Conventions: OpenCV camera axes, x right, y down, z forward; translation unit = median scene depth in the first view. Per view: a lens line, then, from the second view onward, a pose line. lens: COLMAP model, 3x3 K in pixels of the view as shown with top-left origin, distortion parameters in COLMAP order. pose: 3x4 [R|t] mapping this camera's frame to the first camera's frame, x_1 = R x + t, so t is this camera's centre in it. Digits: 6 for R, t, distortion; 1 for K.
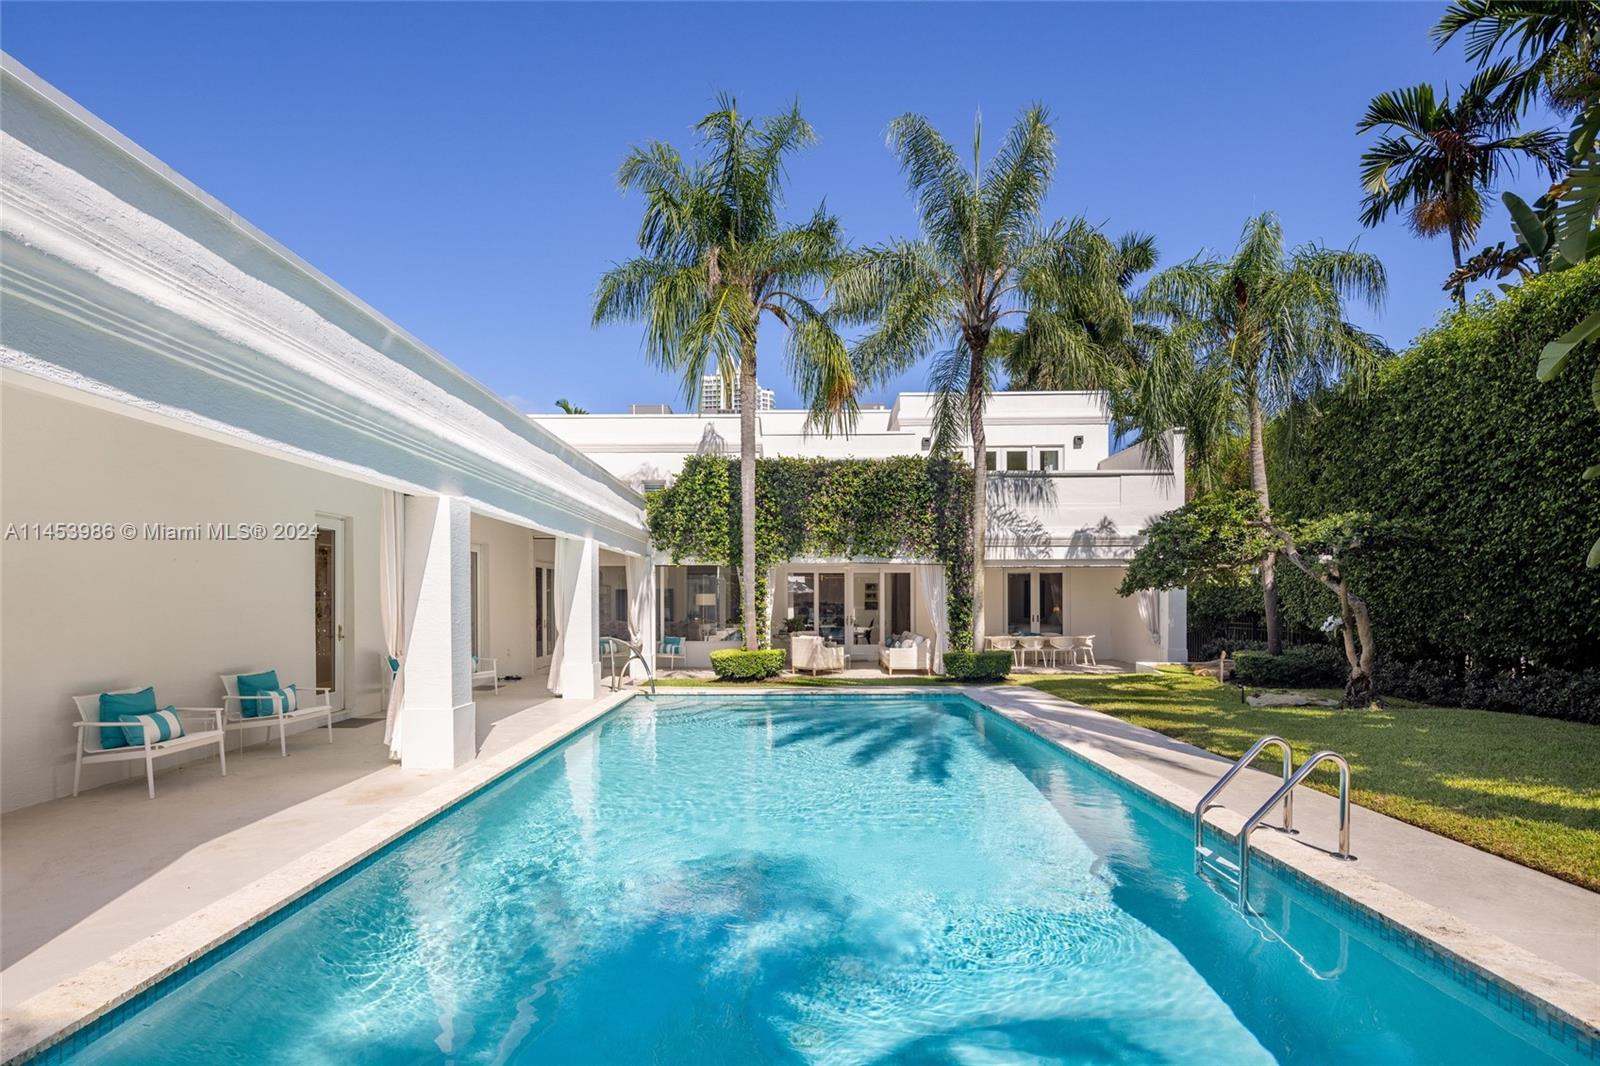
lens RADIAL K [[774.9, 0, 797.2], [0, 774.9, 597.8], [0, 0, 1]] dist [0.023300, -0.000334]
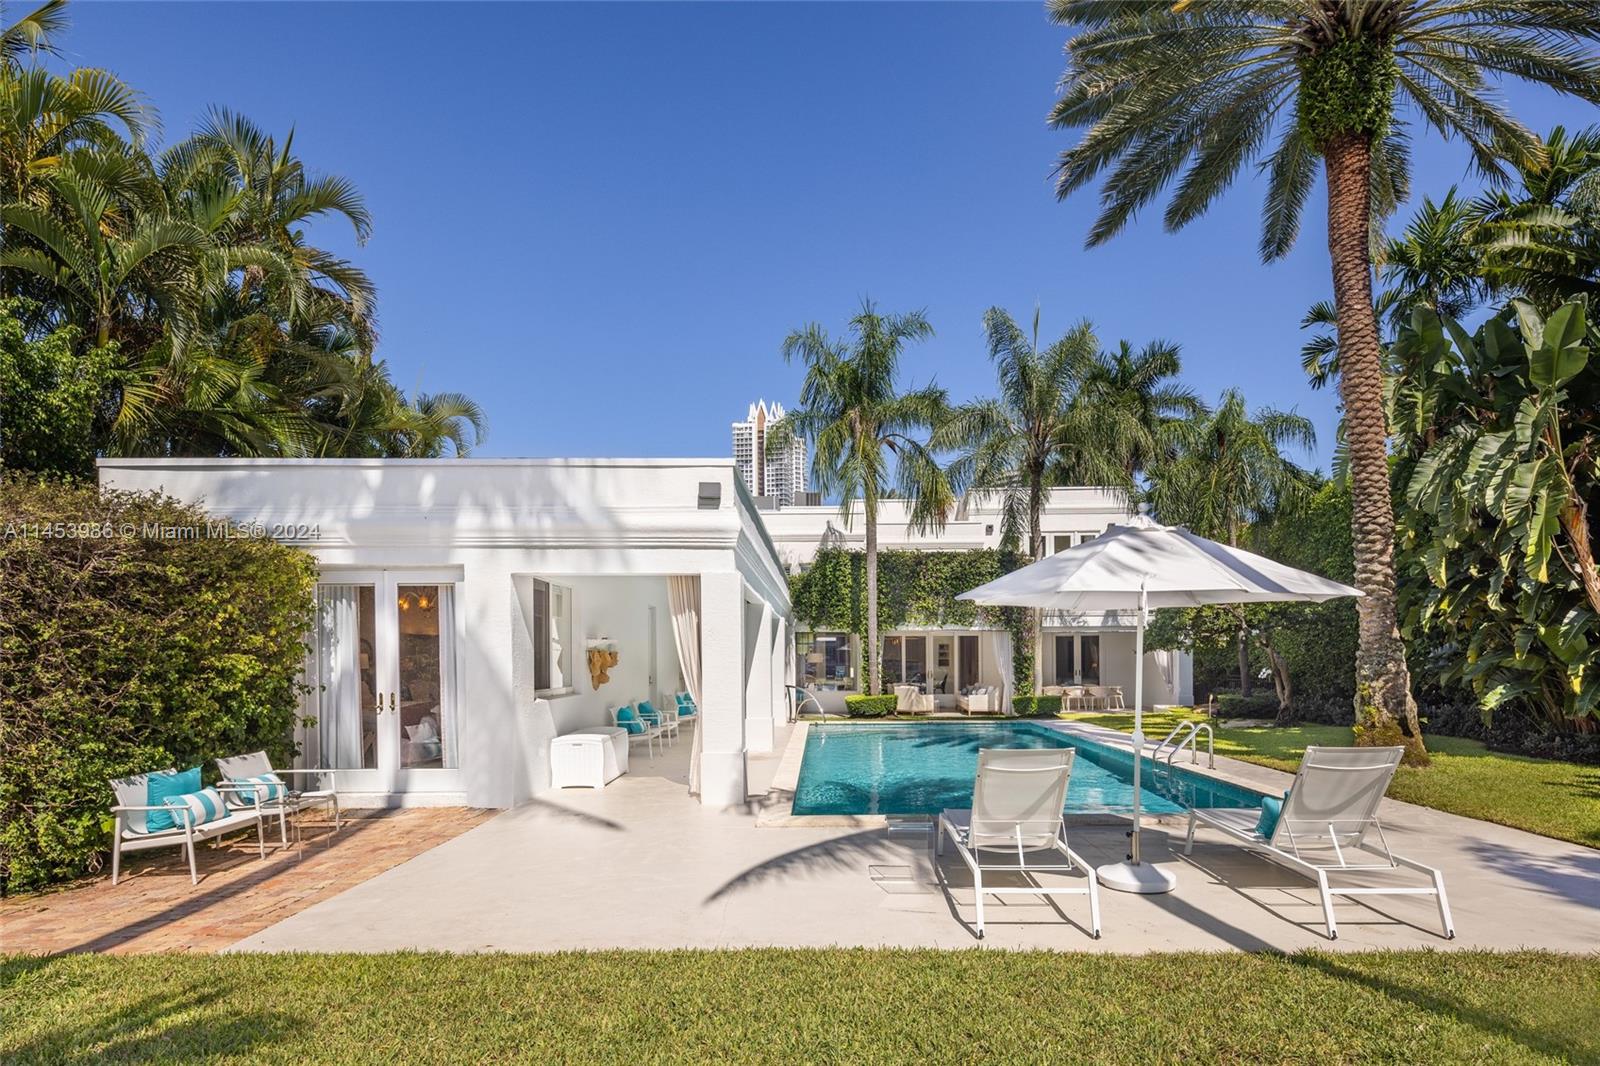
lens RADIAL K [[817.3, 0, 873.8], [0, 817.3, 656.7], [0, 0, 1]] dist [0.025656, -0.000430]
pose [[0.998378, -0.001132, 0.056923, -0.129420], [0.001021, 0.999998, 0.001986, -0.002810], [-0.056925, -0.001925, 0.998377, -0.398700]]
